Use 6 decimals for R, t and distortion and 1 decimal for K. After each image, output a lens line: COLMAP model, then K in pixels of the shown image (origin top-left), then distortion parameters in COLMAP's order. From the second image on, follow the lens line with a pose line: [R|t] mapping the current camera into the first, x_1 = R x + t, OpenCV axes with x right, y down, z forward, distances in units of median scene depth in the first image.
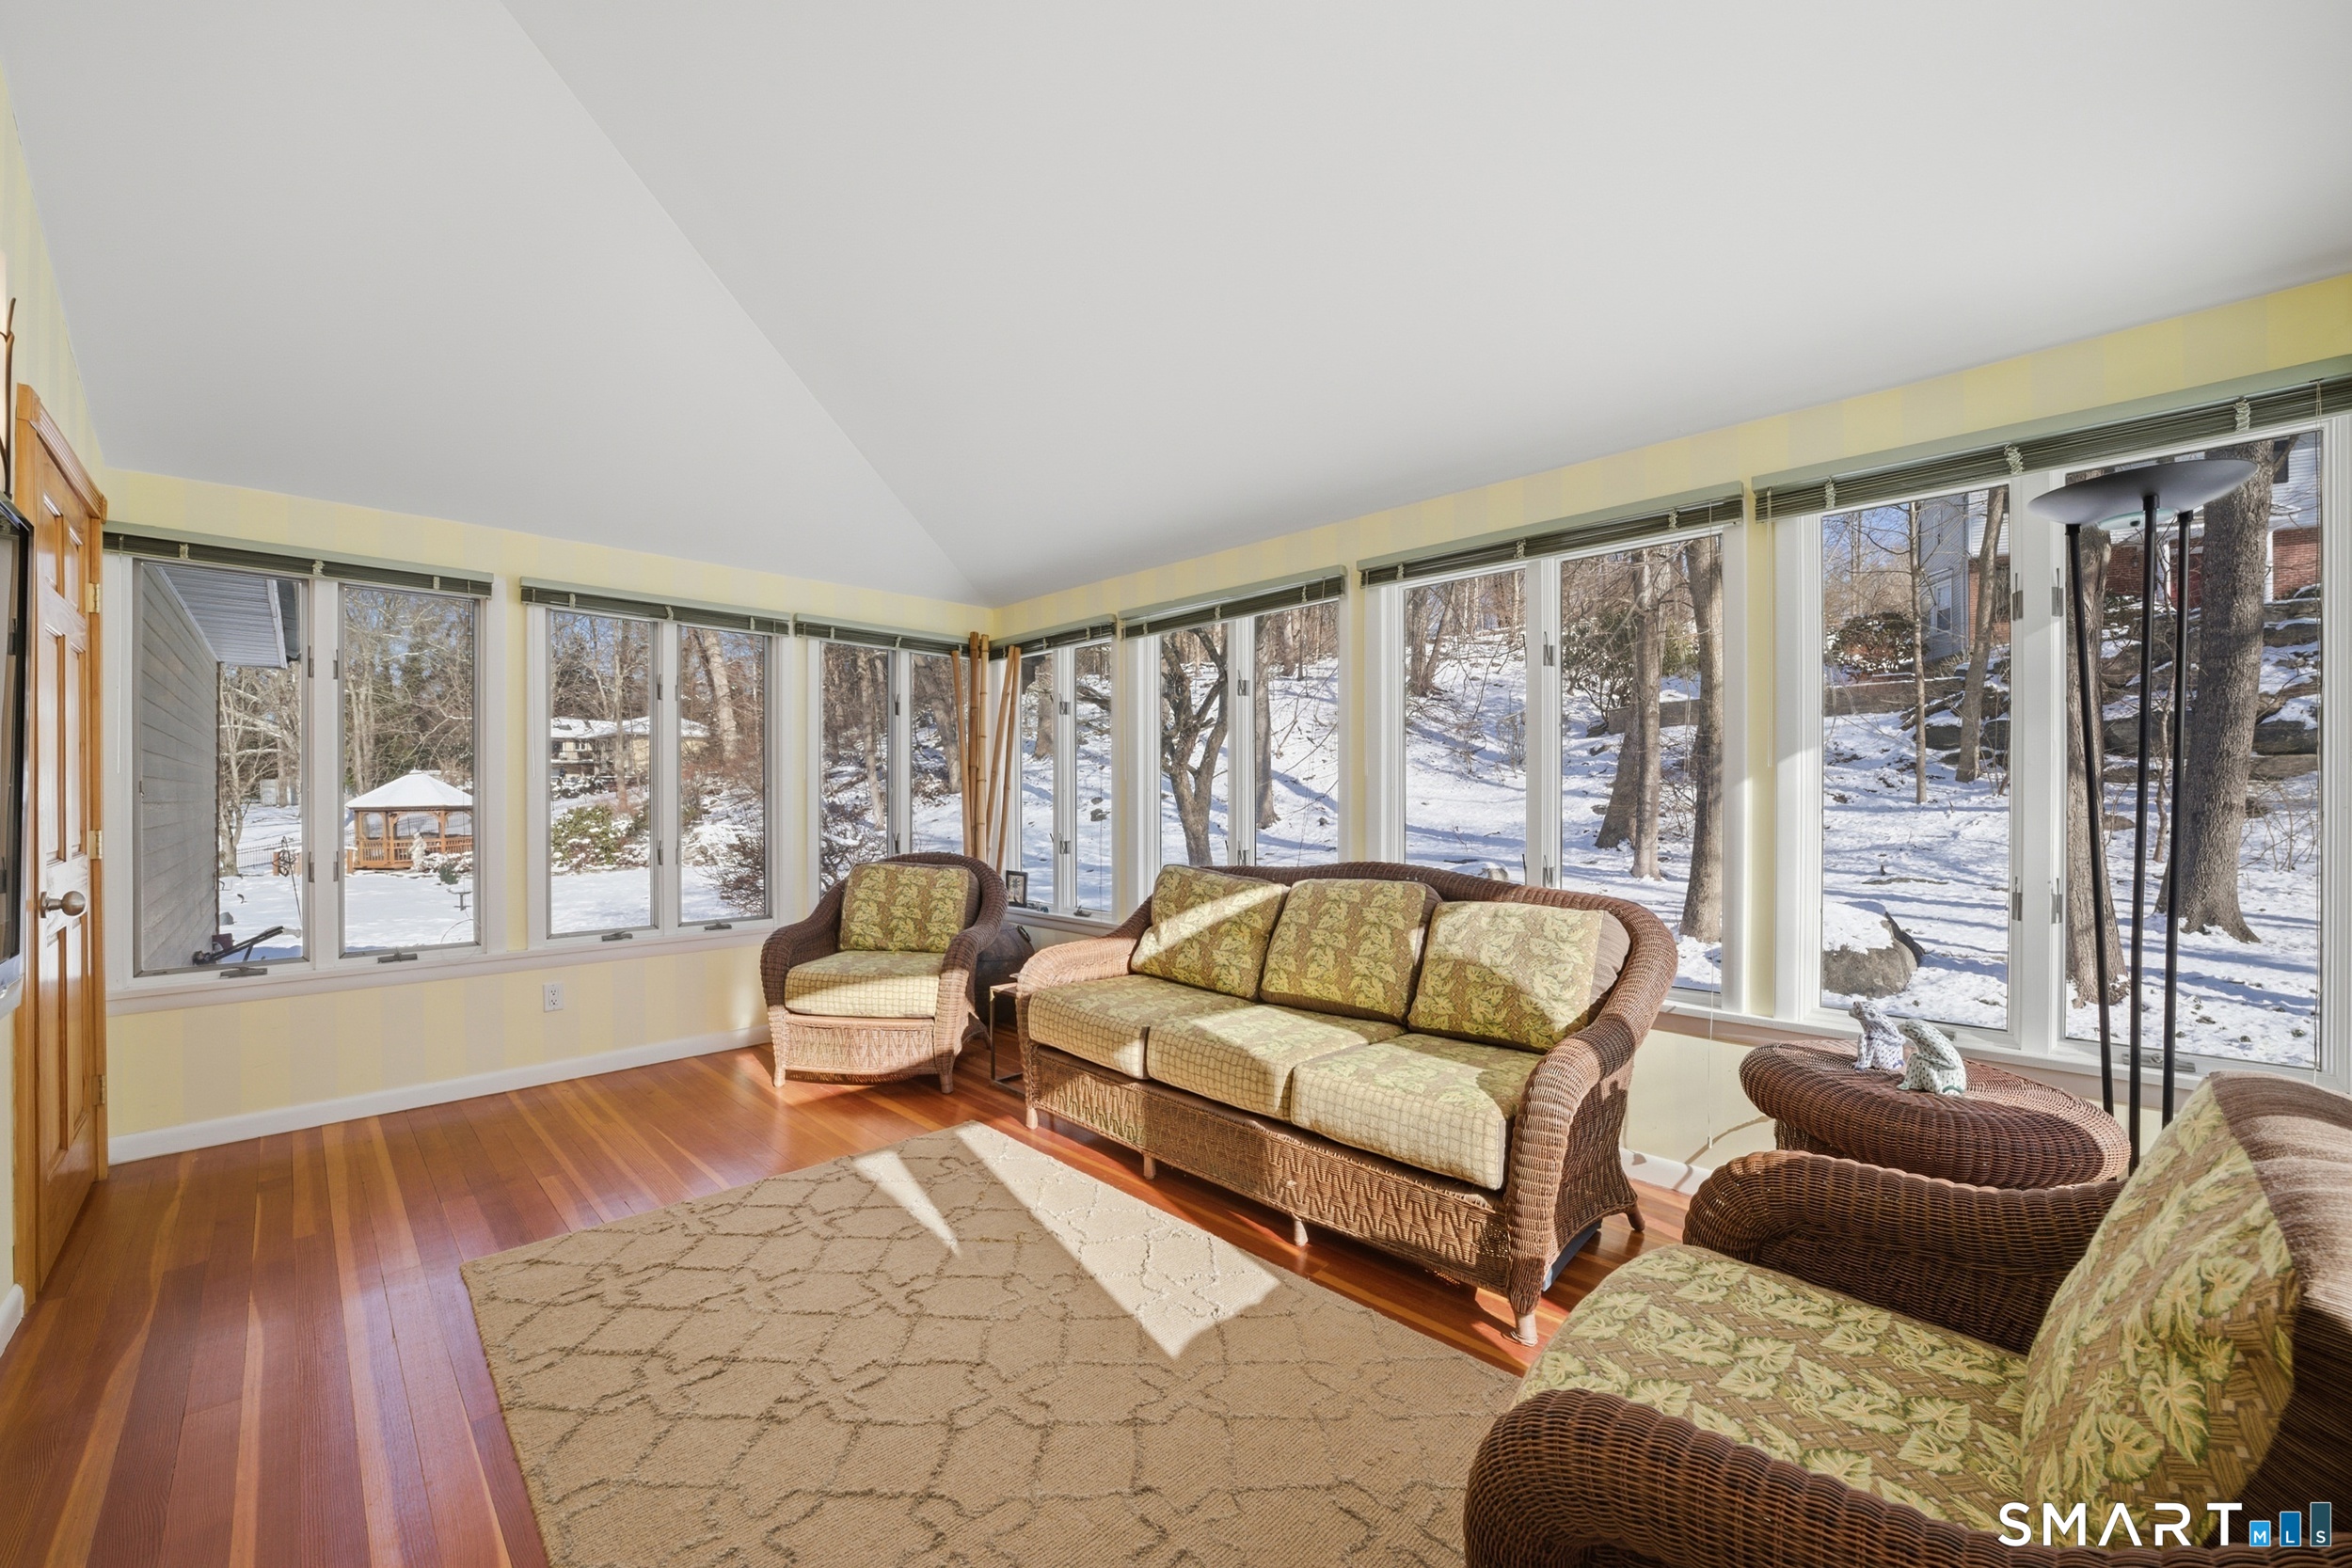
lens RADIAL K [[924.8, 0, 1186.5], [0, 924.8, 792.7], [0, 0, 1]] dist [-0.036496, 0.007169]
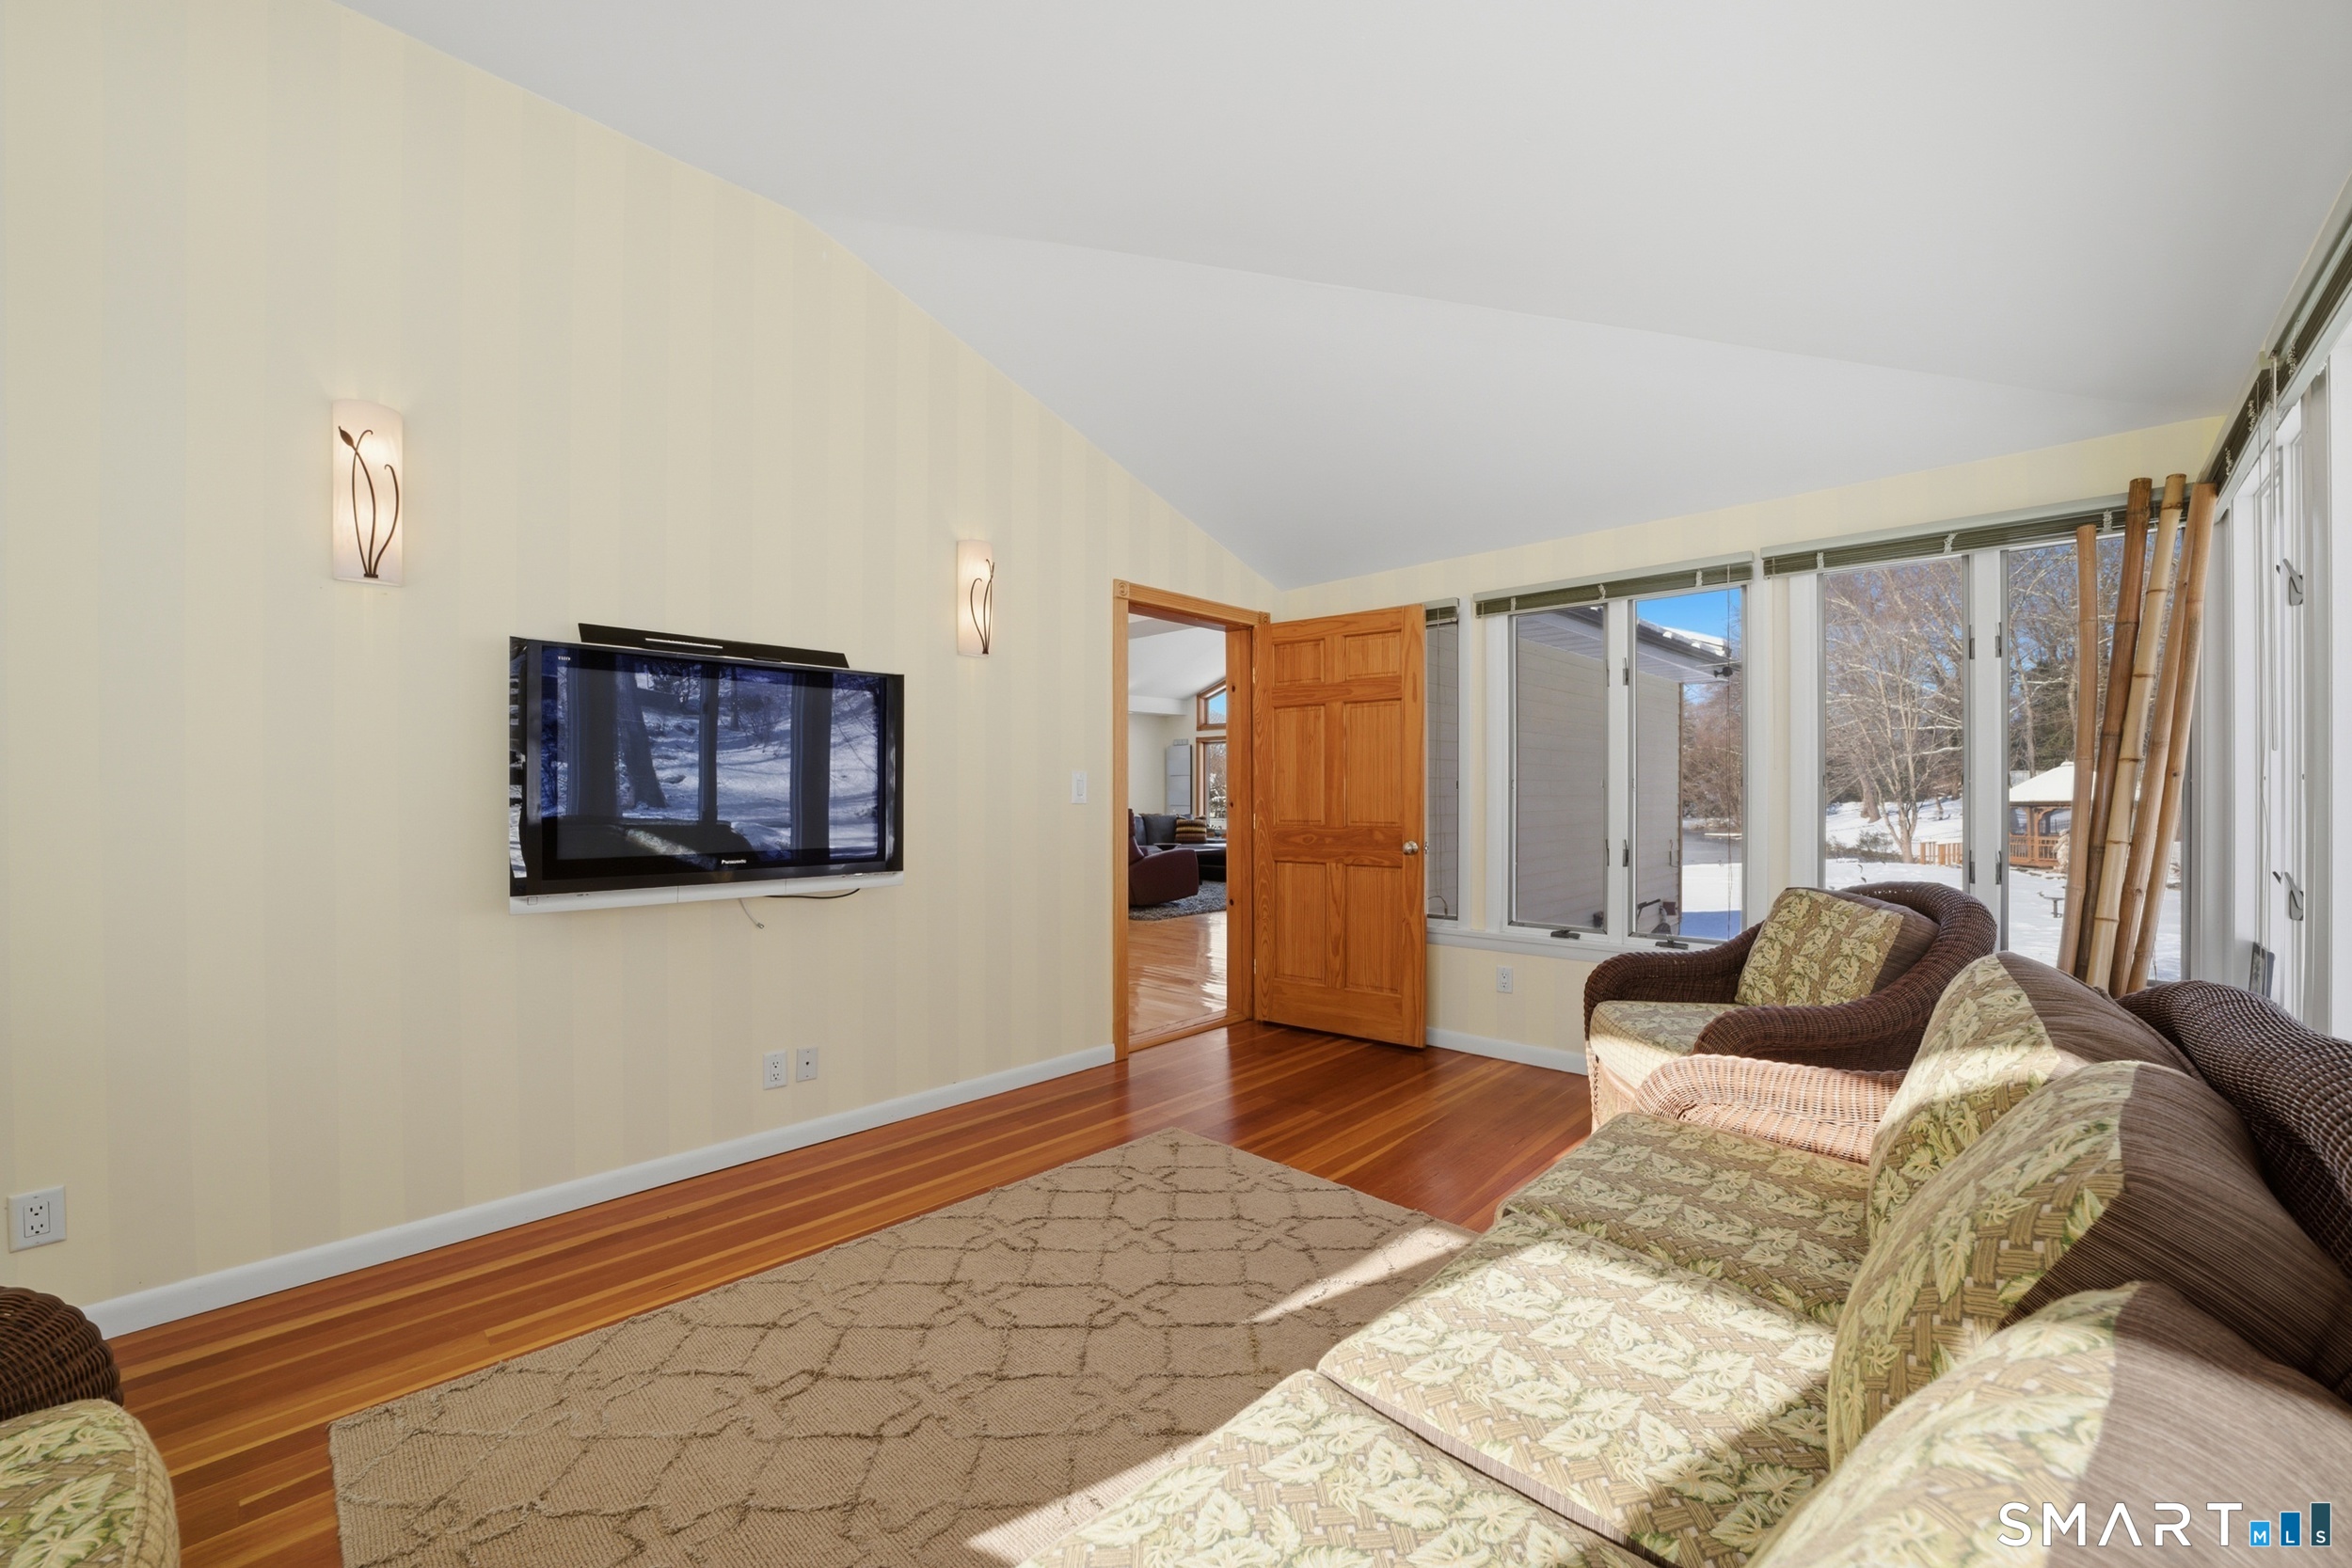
lens RADIAL K [[924.8, 0, 1180.1], [0, 924.8, 792.6], [0, 0, 1]] dist [-0.036496, 0.007169]
pose [[0.009471, 0.000489, -0.999955, 0.385190], [0.006730, 0.999977, 0.000553, 0.002004], [0.999933, -0.006735, 0.009468, 0.617986]]
